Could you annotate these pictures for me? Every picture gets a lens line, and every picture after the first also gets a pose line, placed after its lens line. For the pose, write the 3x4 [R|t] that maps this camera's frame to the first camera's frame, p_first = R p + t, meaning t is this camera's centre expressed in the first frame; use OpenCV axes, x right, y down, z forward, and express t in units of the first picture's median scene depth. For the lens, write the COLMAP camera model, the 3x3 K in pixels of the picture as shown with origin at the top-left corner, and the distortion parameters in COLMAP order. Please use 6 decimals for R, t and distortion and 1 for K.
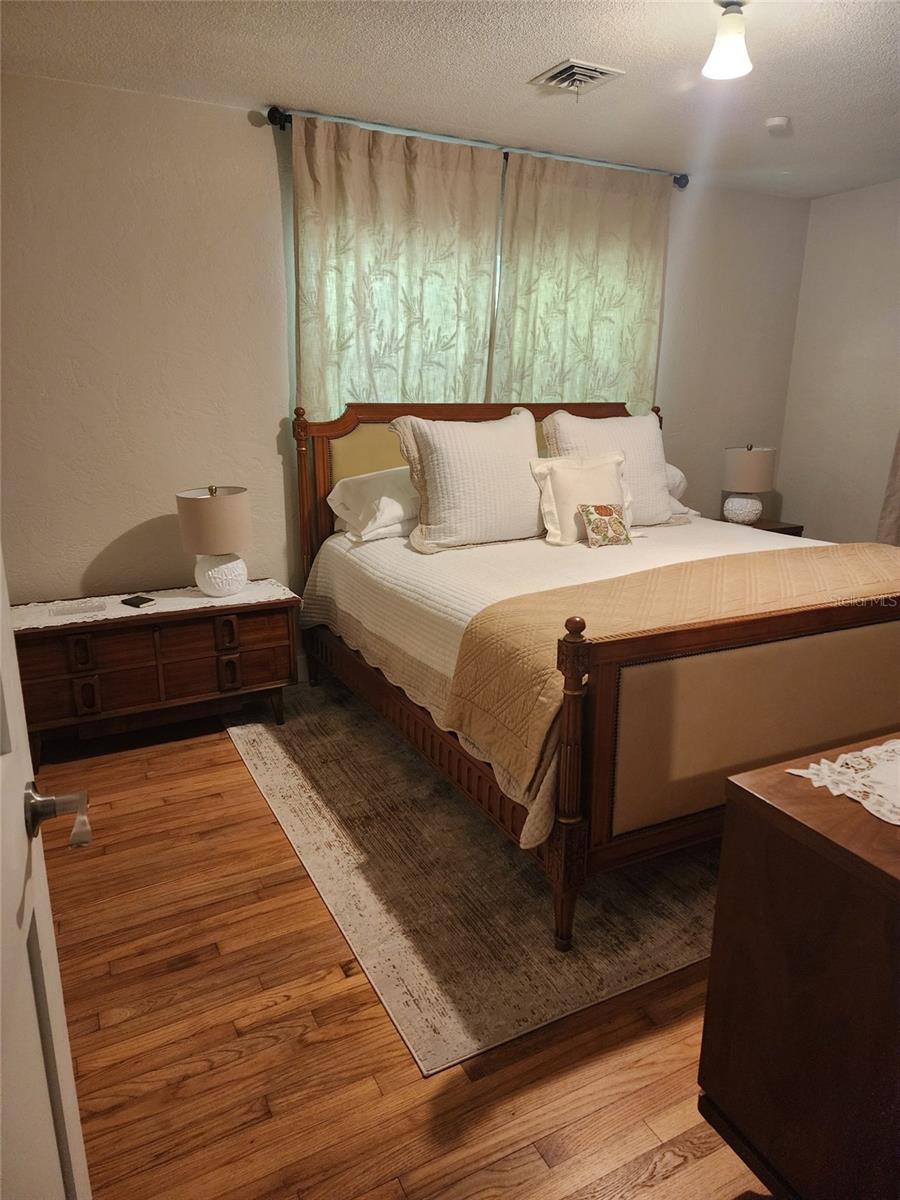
lens RADIAL K [[801.0, 0, 444.7], [0, 801.0, 607.3], [0, 0, 1]] dist [0.068671, -0.066359]
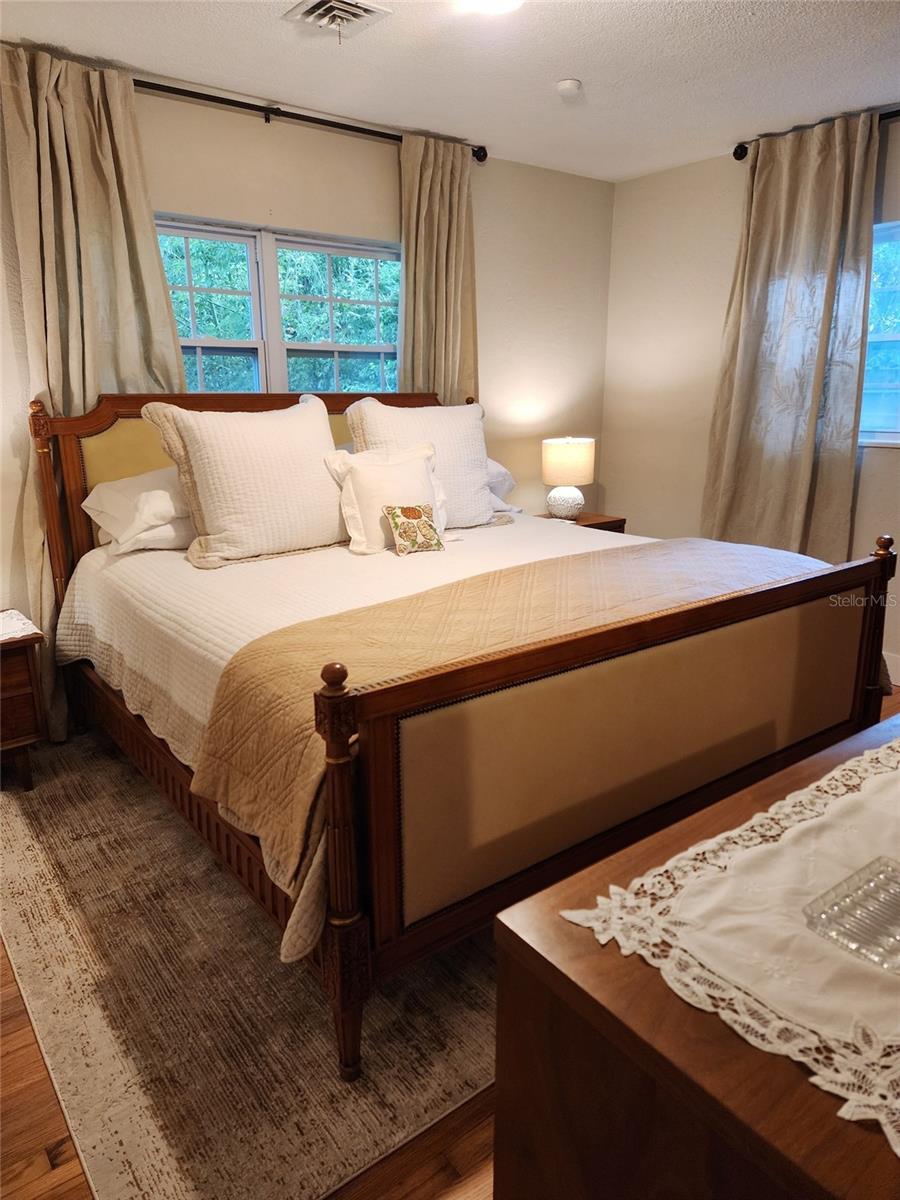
lens RADIAL K [[806.5, 0, 453.4], [0, 806.5, 588.6], [0, 0, 1]] dist [0.044651, -0.034258]
pose [[0.982023, -0.052374, 0.181351, 0.107066], [0.054745, 0.998468, -0.008087, -0.036367], [-0.180649, 0.017869, 0.983385, 0.161131]]
